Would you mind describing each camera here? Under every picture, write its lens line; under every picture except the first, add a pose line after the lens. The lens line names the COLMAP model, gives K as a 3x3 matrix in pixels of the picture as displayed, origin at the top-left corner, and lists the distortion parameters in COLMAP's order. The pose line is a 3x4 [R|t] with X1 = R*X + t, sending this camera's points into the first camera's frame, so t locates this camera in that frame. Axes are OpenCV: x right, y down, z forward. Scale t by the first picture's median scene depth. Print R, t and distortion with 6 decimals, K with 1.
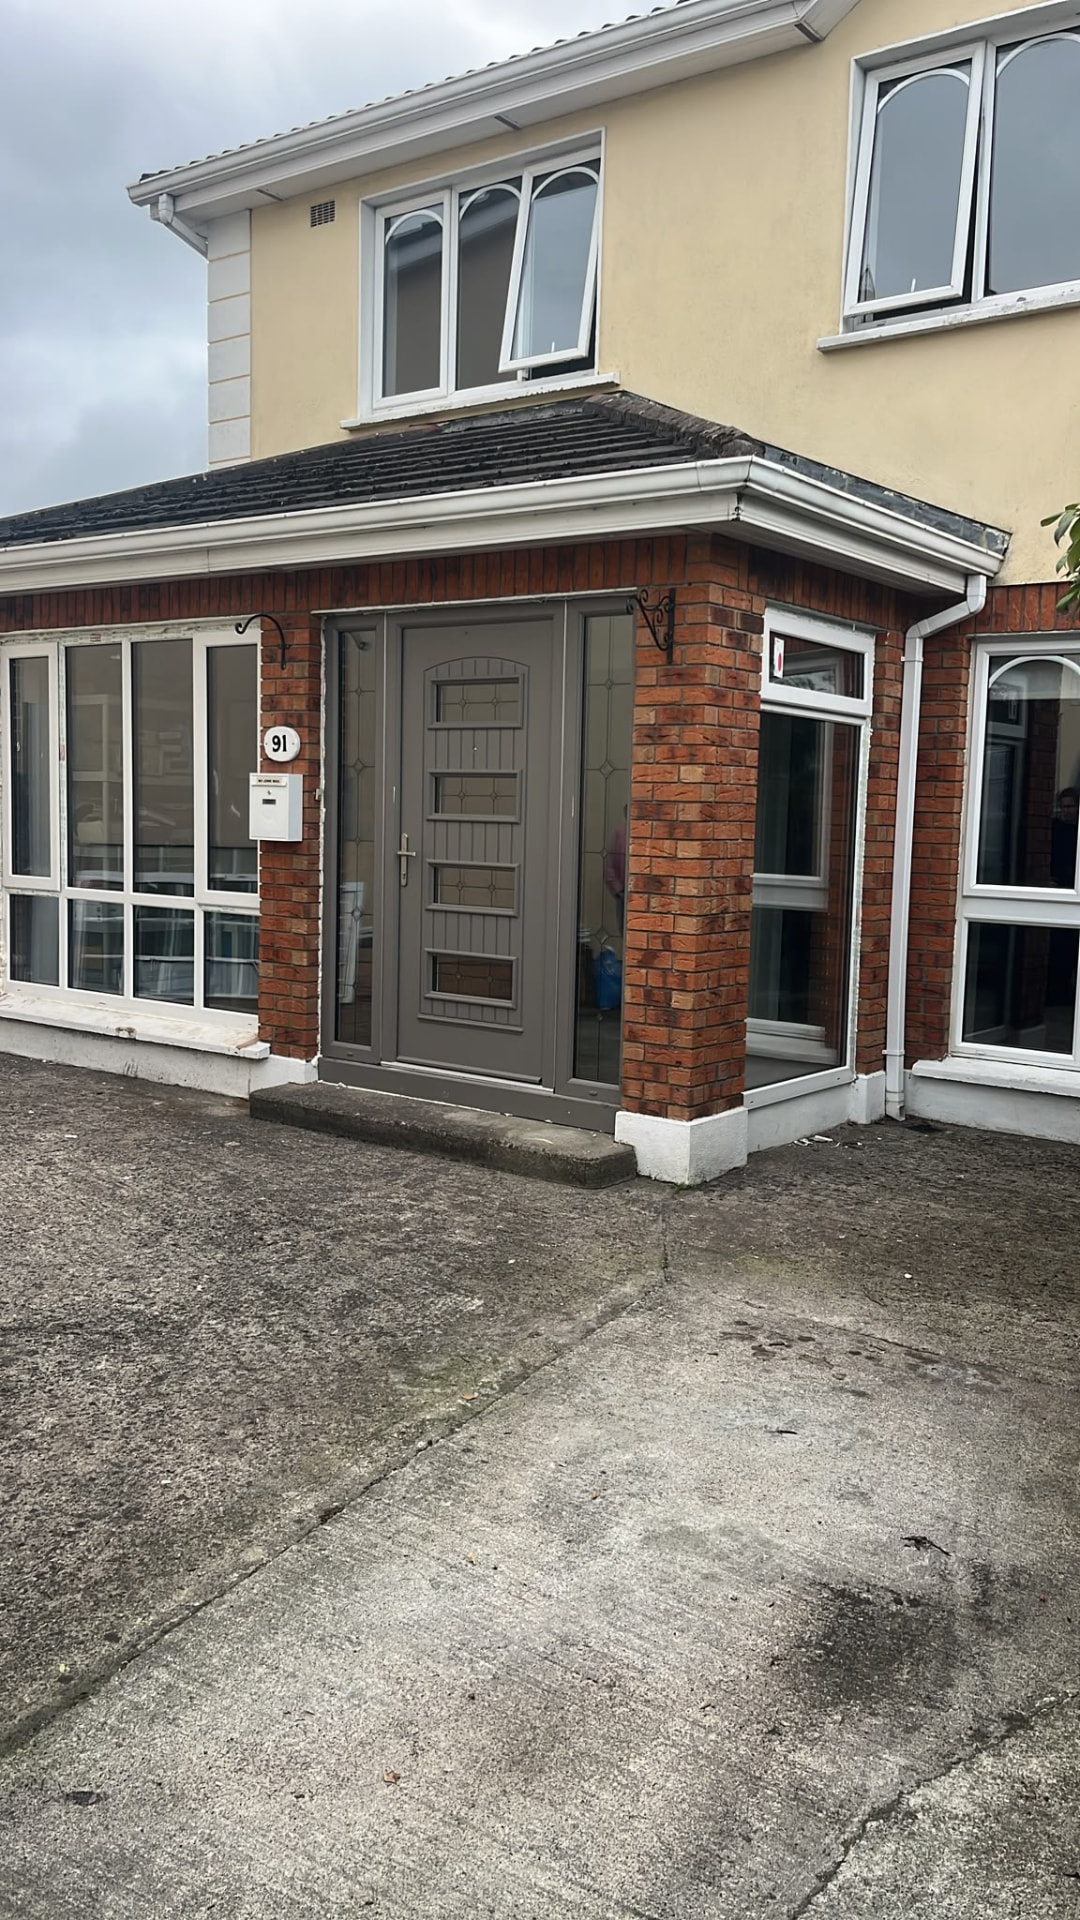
lens RADIAL K [[1574.2, 0, 523.4], [0, 1574.2, 976.0], [0, 0, 1]] dist [0.084835, -0.110468]
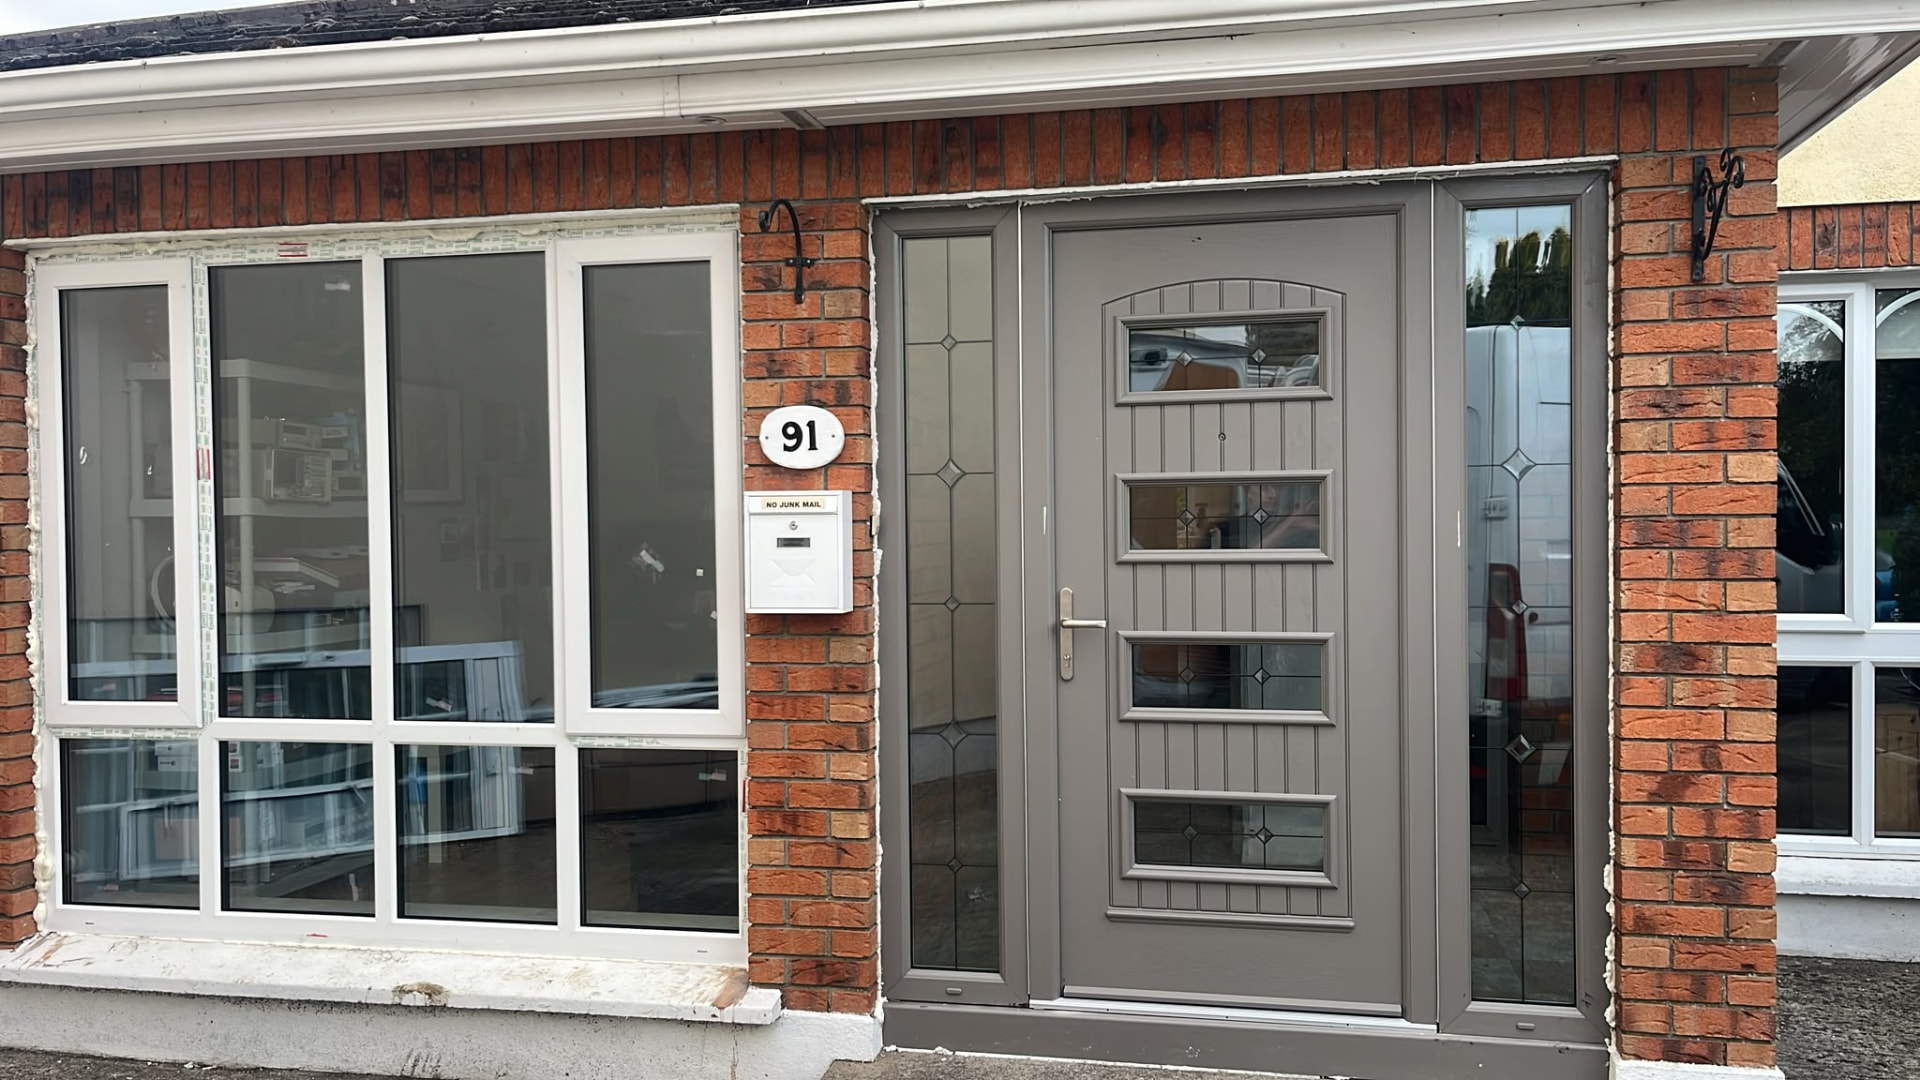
lens RADIAL K [[1574.2, 0, 960.0], [0, 1574.2, 540.0], [0, 0, 1]] dist [0.084835, -0.110468]
pose [[0.903353, -0.042952, 0.426741, -0.353030], [0.080001, 0.994385, -0.069264, -0.071996], [-0.421370, 0.096709, 0.901718, 0.507783]]
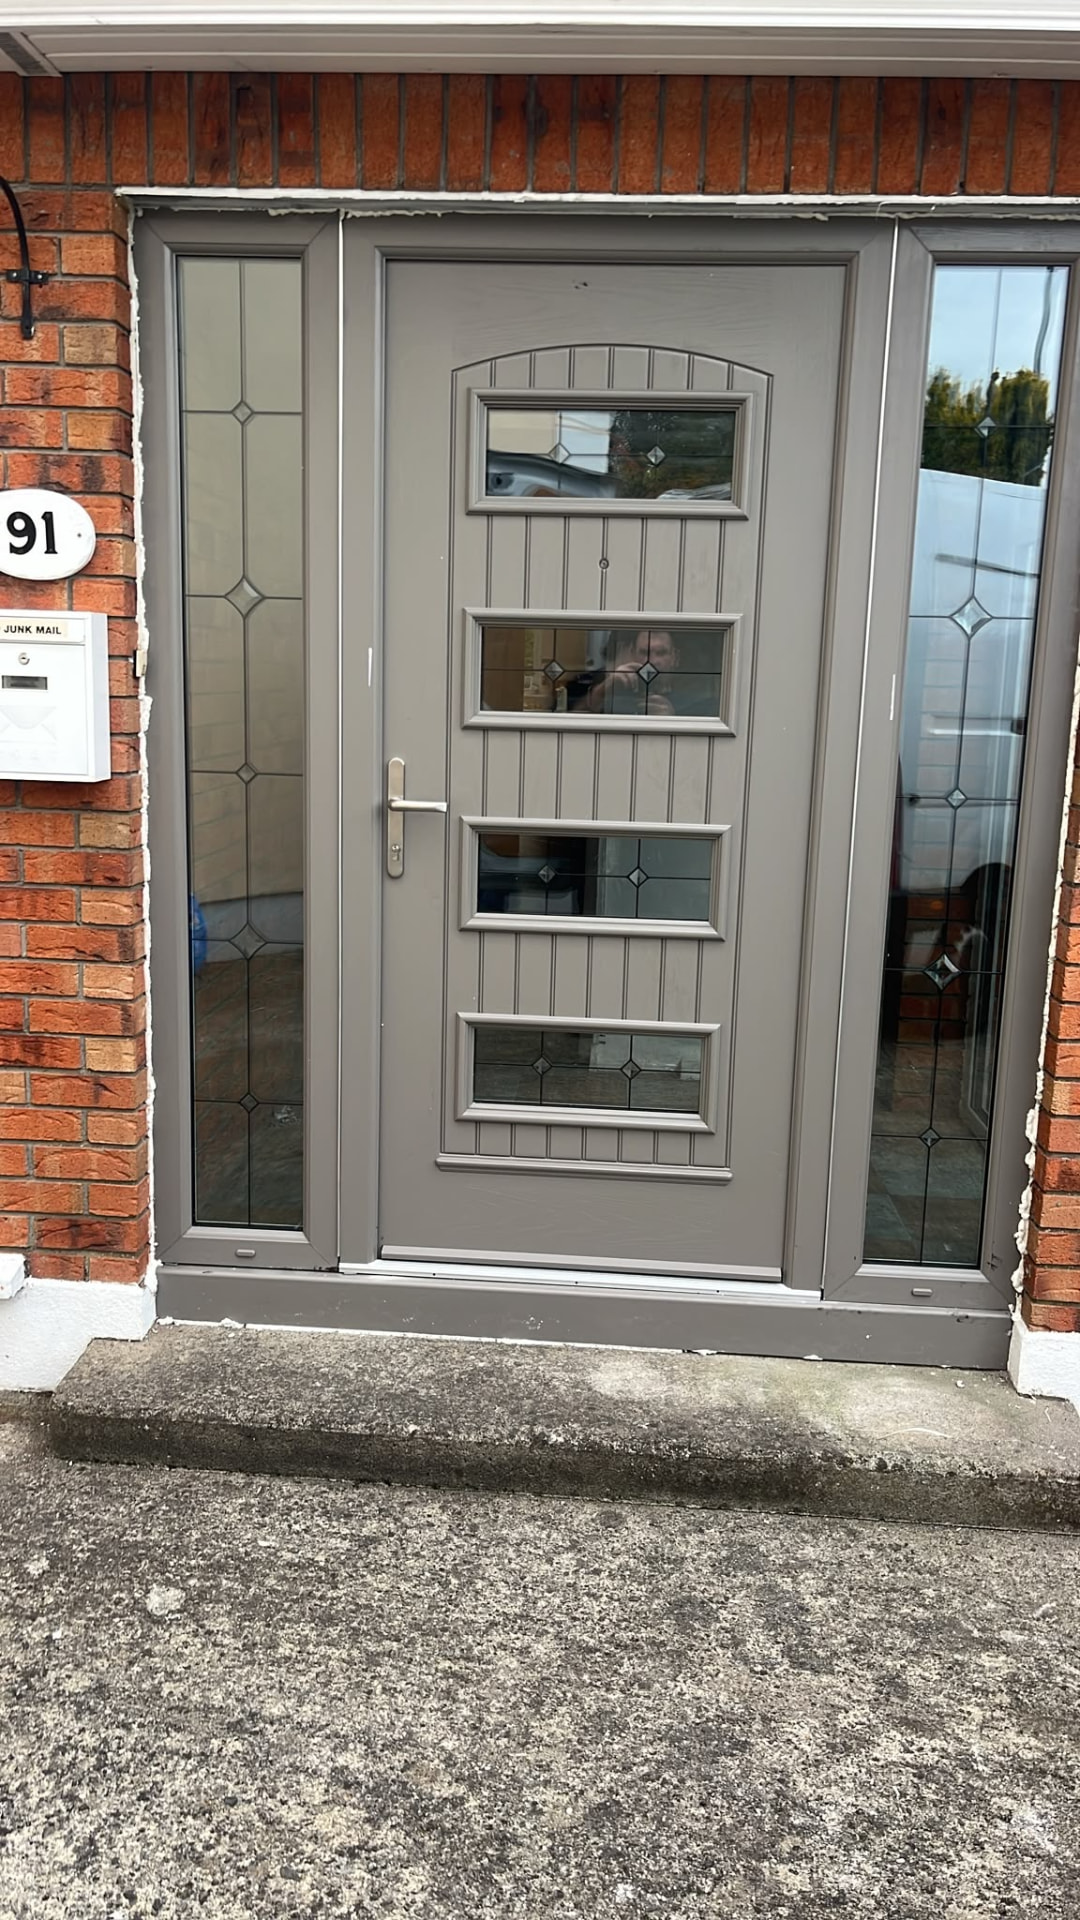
lens RADIAL K [[1574.2, 0, 523.4], [0, 1574.2, 976.0], [0, 0, 1]] dist [0.084835, -0.110468]
pose [[0.836193, -0.106398, 0.538016, -0.289835], [0.052577, 0.992035, 0.114469, -0.079200], [-0.545910, -0.067431, 0.835126, 0.615621]]
